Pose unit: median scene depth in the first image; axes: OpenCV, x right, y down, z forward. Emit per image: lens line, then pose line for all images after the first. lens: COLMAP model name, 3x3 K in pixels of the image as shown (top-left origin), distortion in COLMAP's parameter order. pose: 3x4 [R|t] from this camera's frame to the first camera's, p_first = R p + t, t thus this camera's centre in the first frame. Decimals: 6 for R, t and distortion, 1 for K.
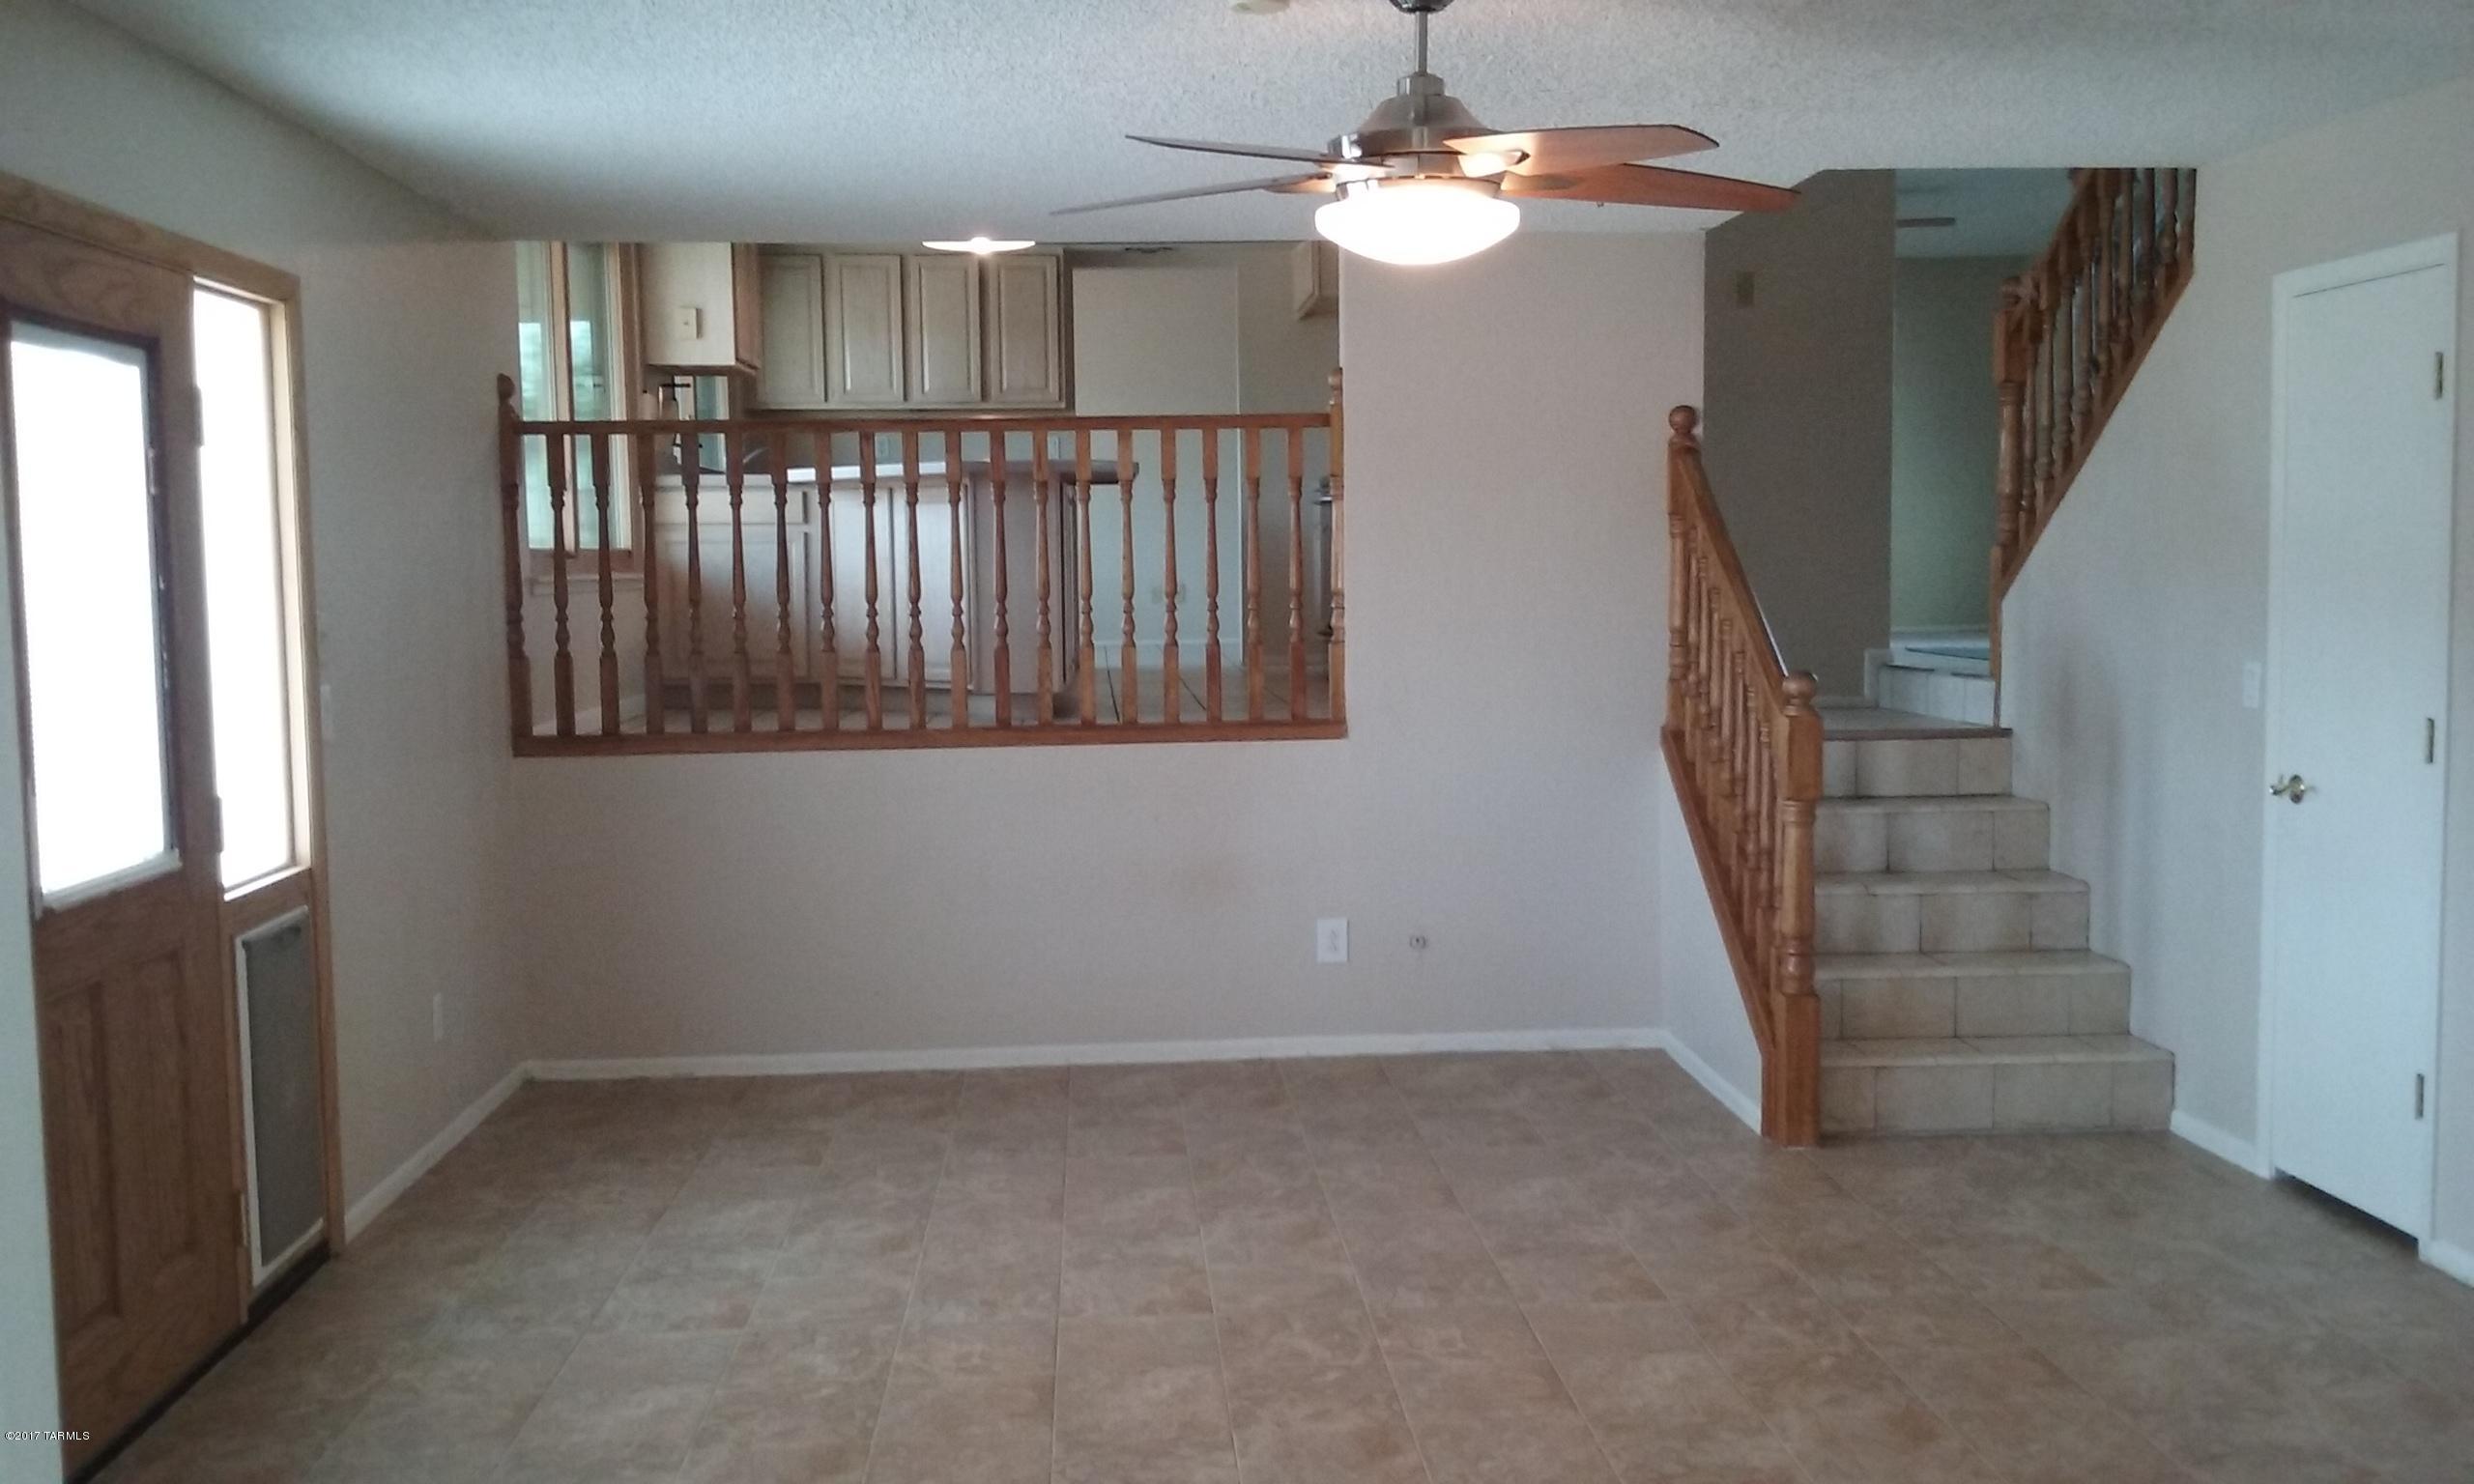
lens RADIAL K [[2235.4, 0, 1237.0], [0, 2235.4, 742.0], [0, 0, 1]] dist [0.109721, -0.359667]
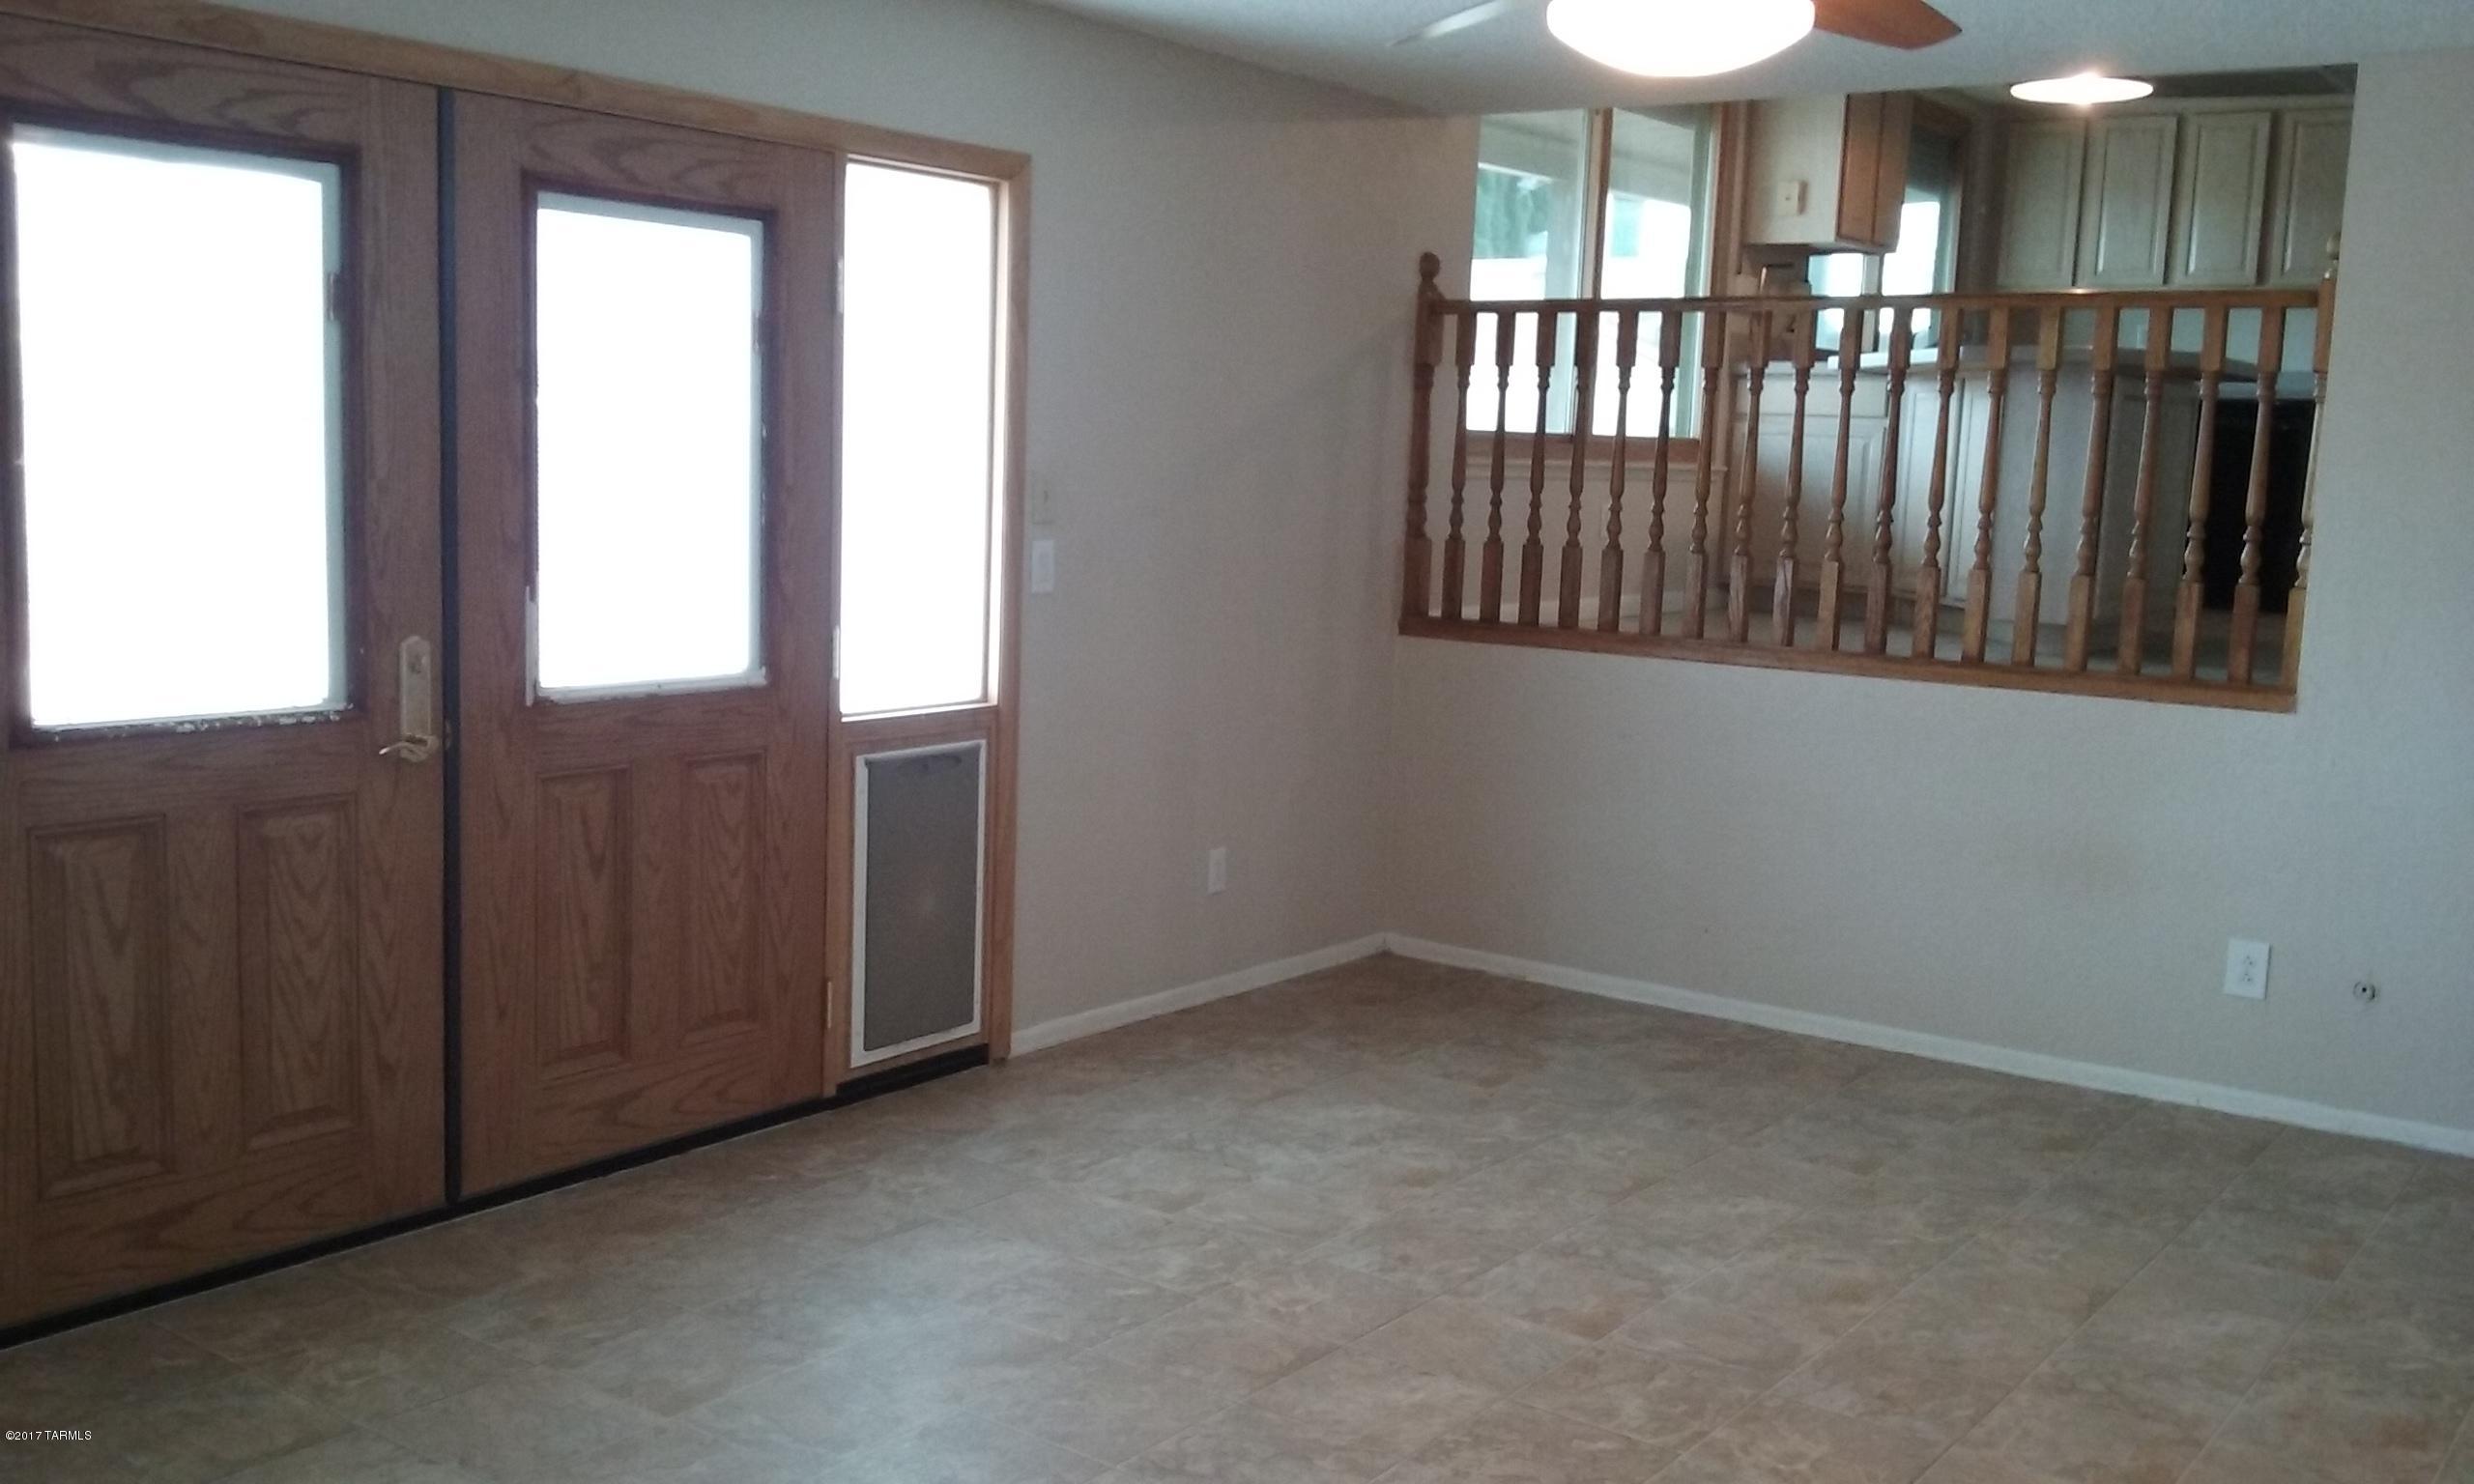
lens RADIAL K [[2264.6, 0, 1237.0], [0, 2264.6, 742.0], [0, 0, 1]] dist [0.050120, -0.159721]
pose [[0.763675, 0.125150, -0.633355, 0.352758], [-0.098432, 0.992132, 0.077359, -0.021778], [0.638054, 0.003266, 0.769985, 0.217075]]
